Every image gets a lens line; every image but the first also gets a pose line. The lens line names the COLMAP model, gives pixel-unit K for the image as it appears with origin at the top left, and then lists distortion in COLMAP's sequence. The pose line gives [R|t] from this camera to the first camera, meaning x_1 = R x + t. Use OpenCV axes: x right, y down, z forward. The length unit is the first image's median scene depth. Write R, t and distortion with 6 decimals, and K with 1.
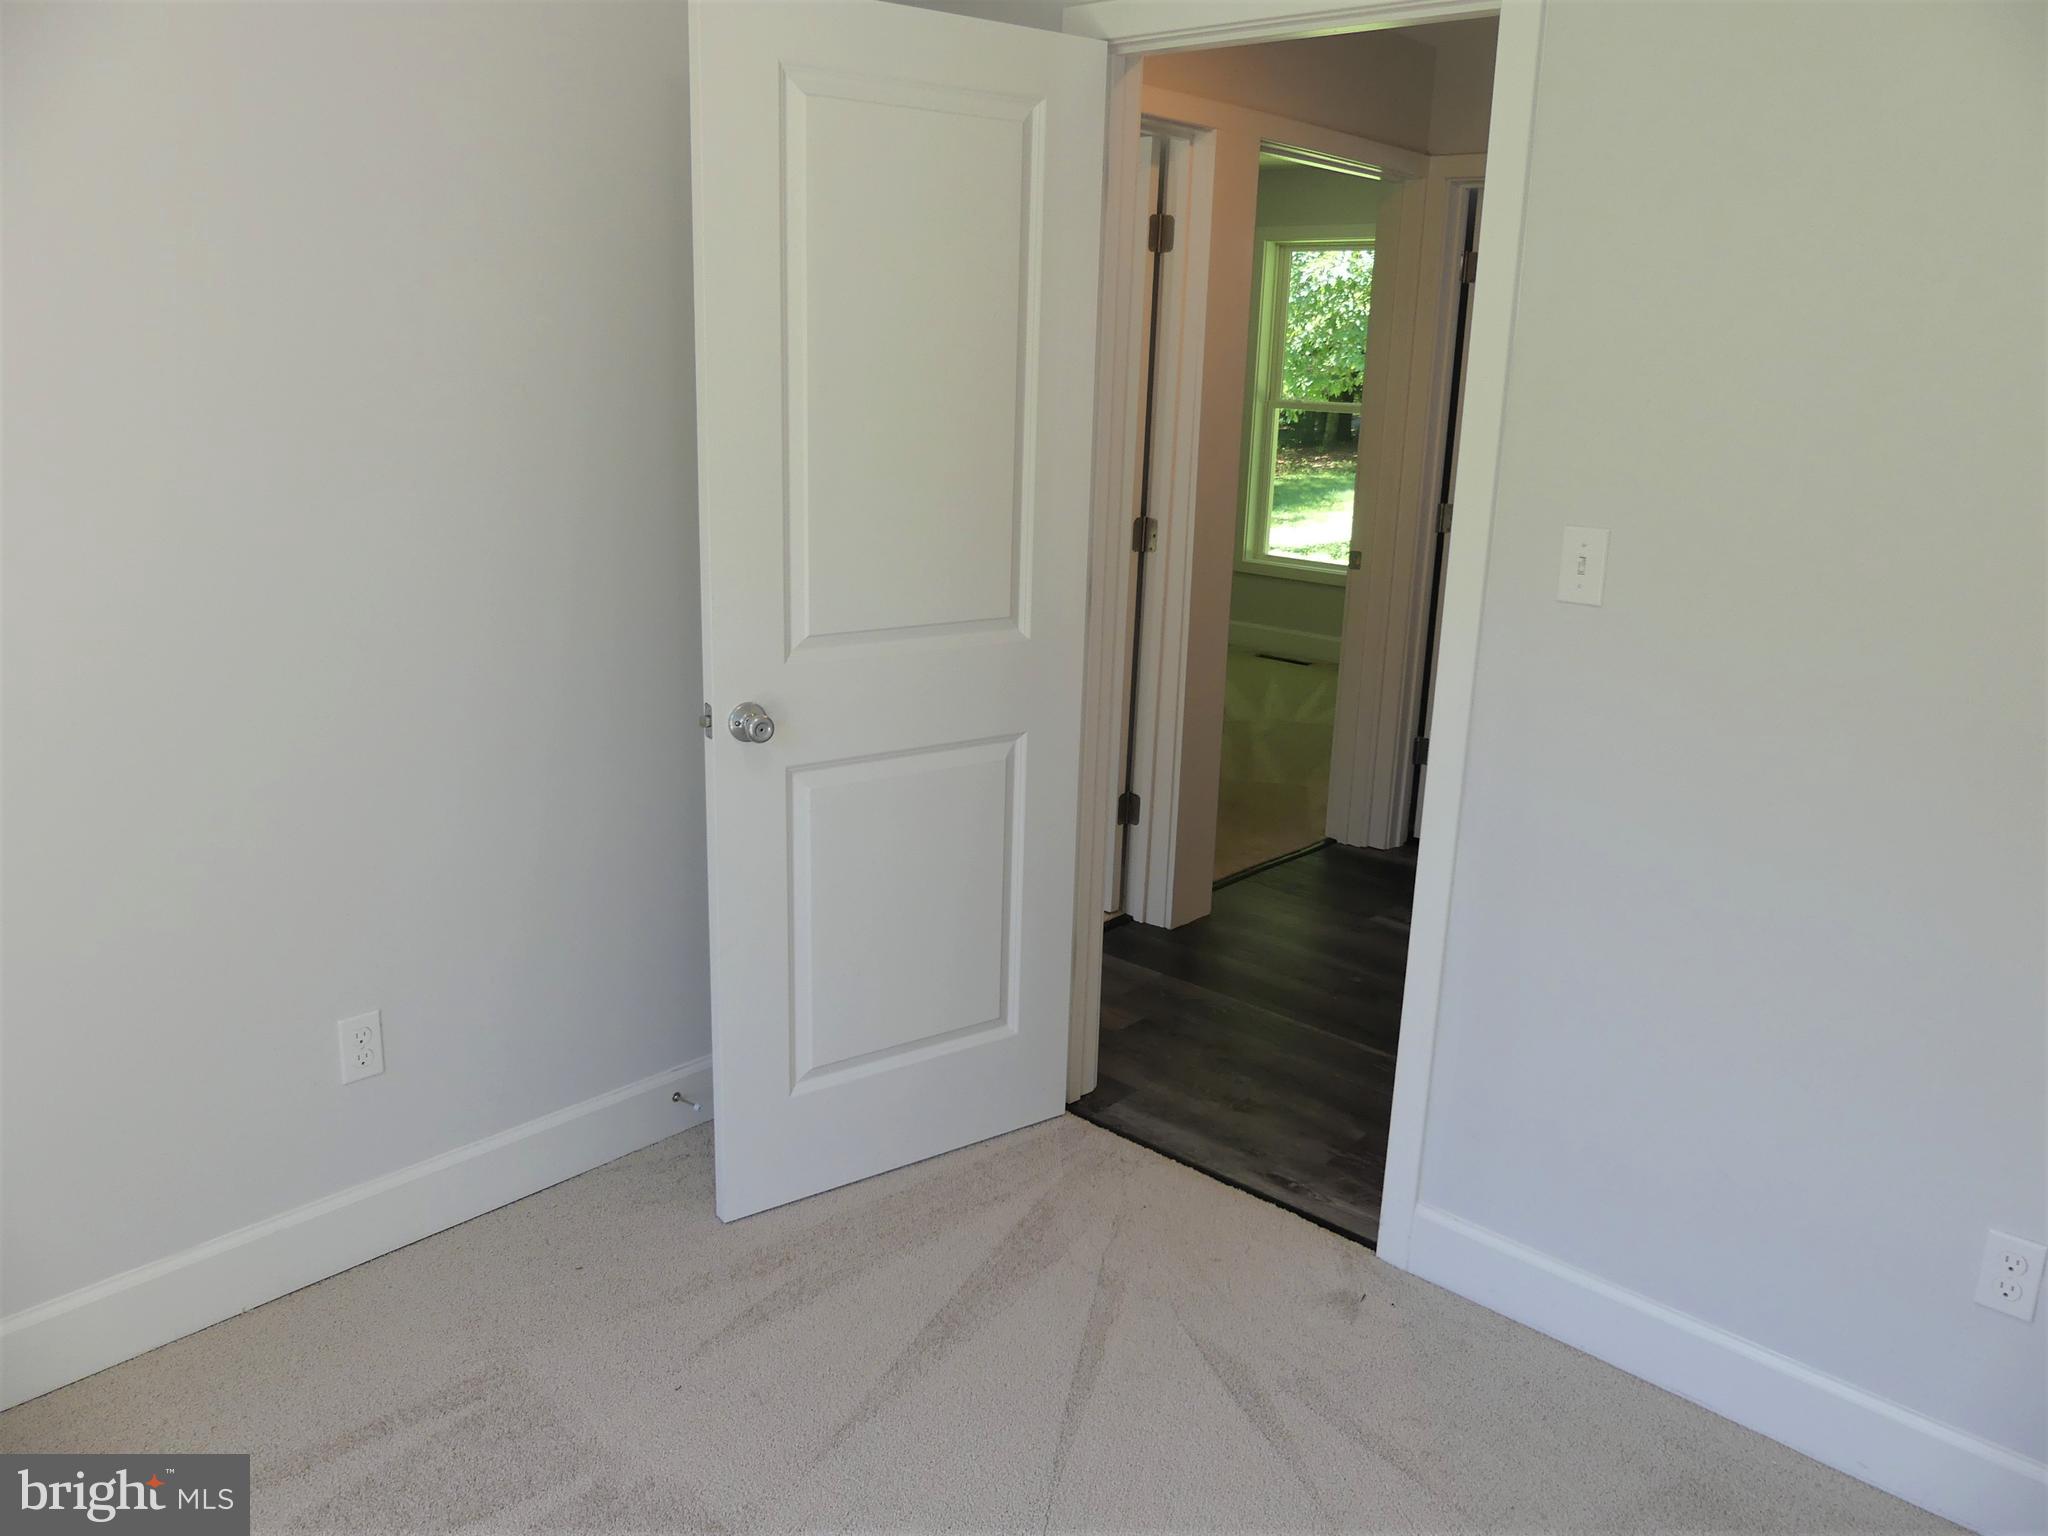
lens RADIAL K [[1536.2, 0, 1030.0], [0, 1536.2, 762.8], [0, 0, 1]] dist [-0.035438, 0.033943]
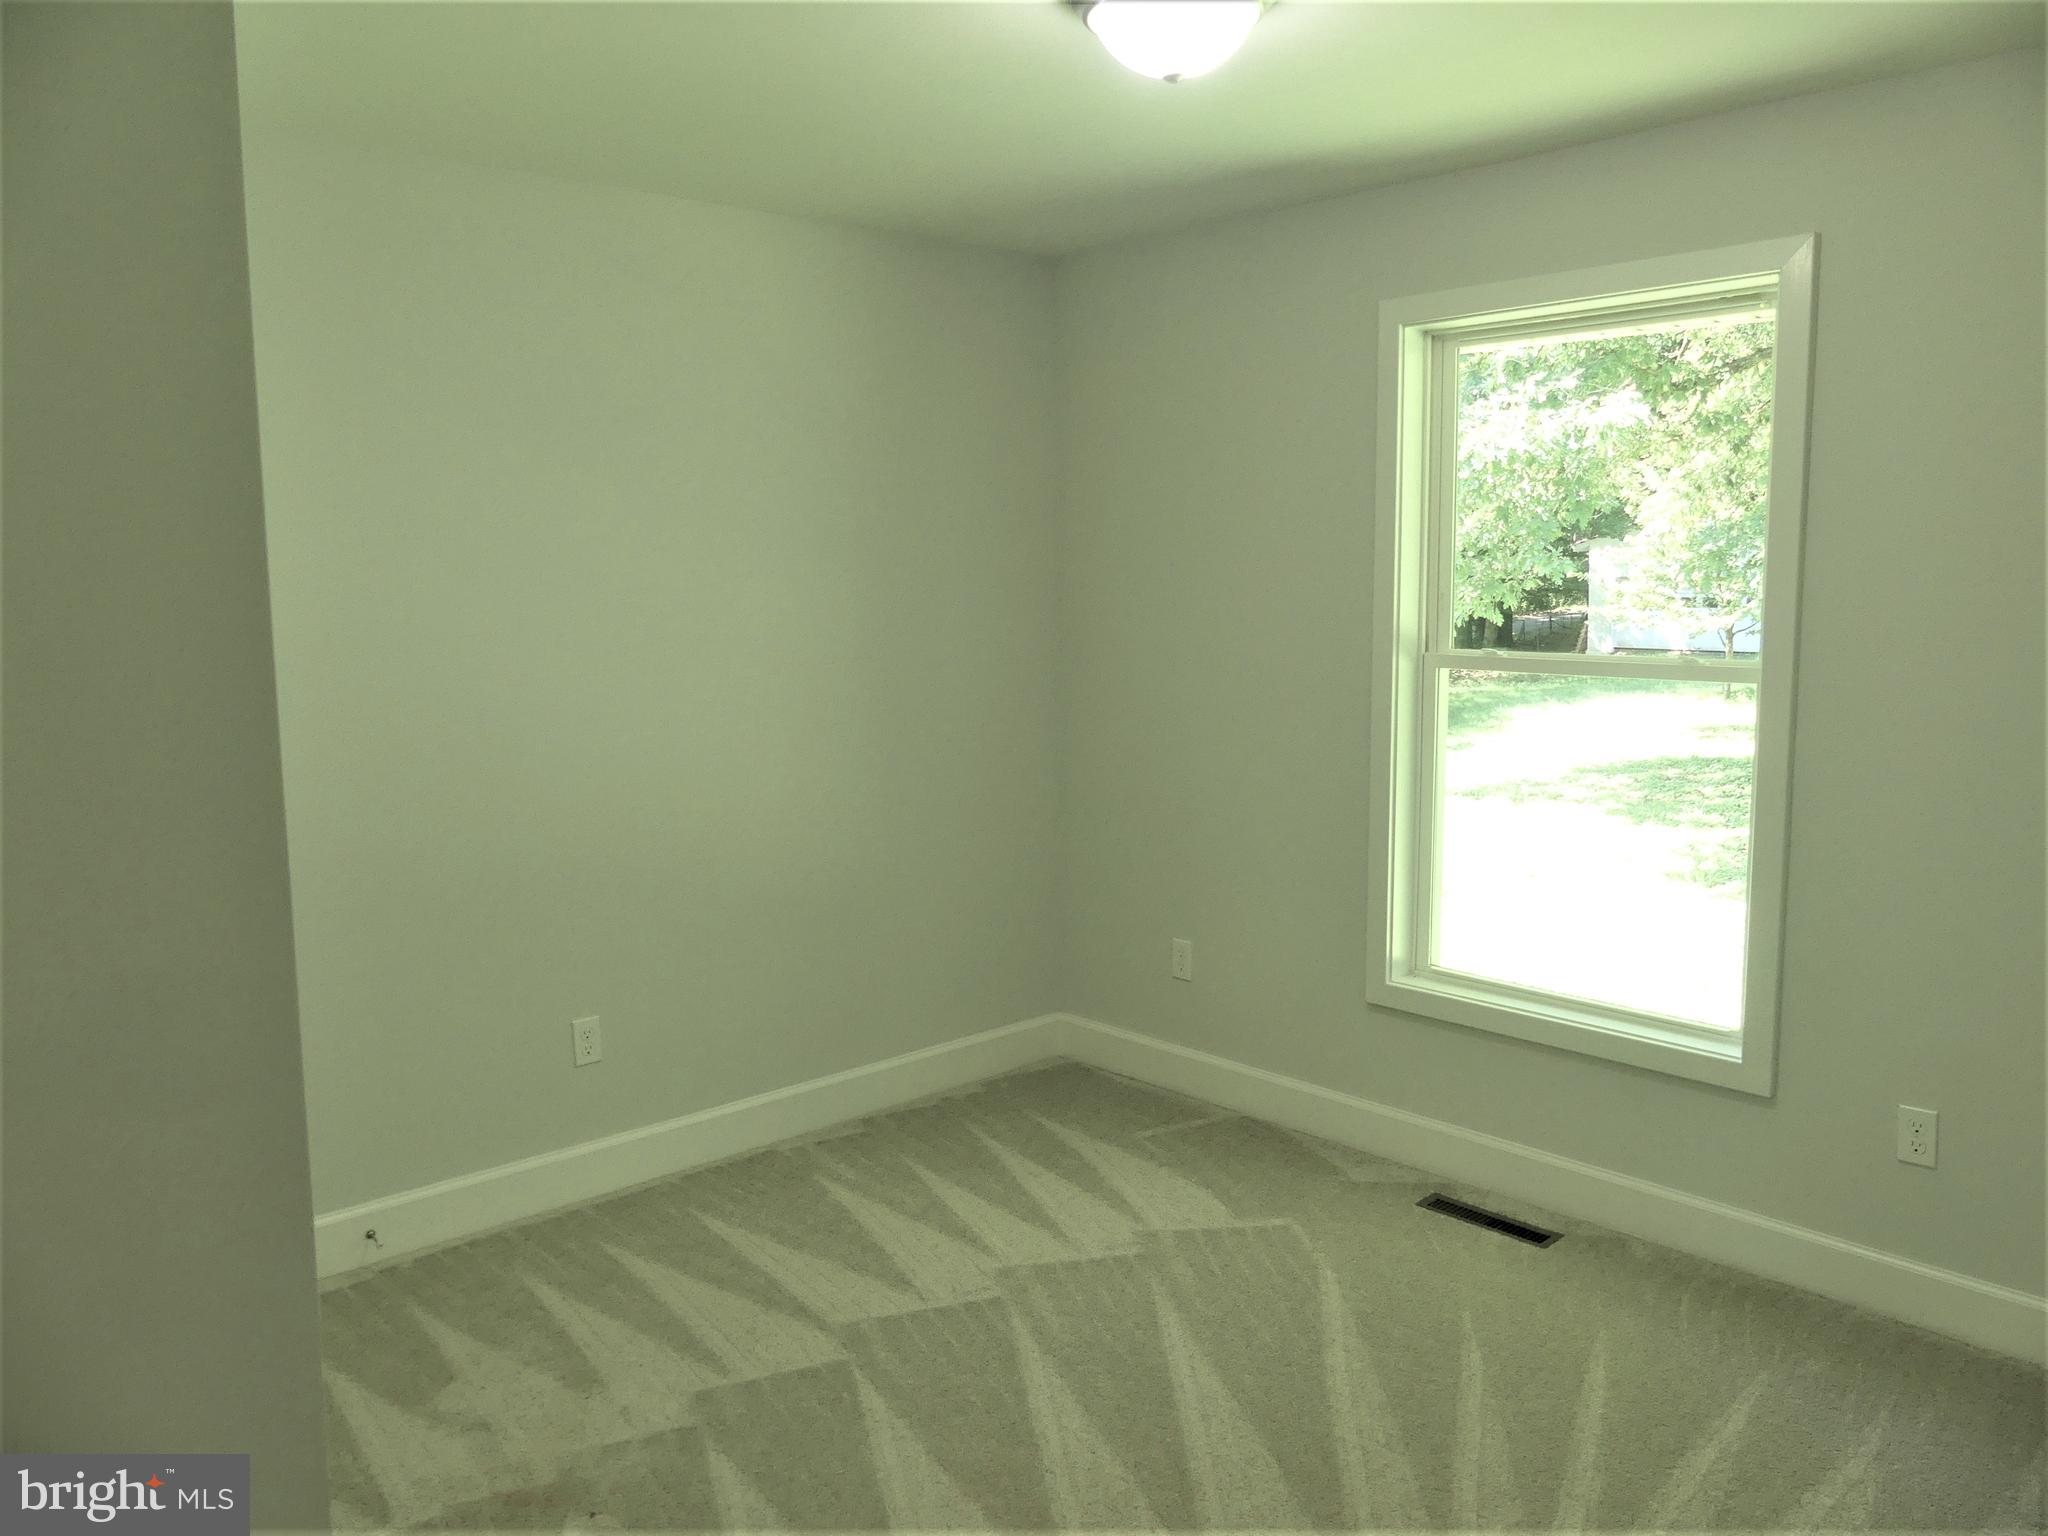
lens RADIAL K [[1536.2, 0, 1026.8], [0, 1536.2, 774.6], [0, 0, 1]] dist [-0.035438, 0.033943]
pose [[0.994101, -0.032704, -0.103408, 0.040637], [0.018951, 0.991163, -0.131287, -0.069295], [0.106788, 0.128552, 0.985936, 0.262767]]
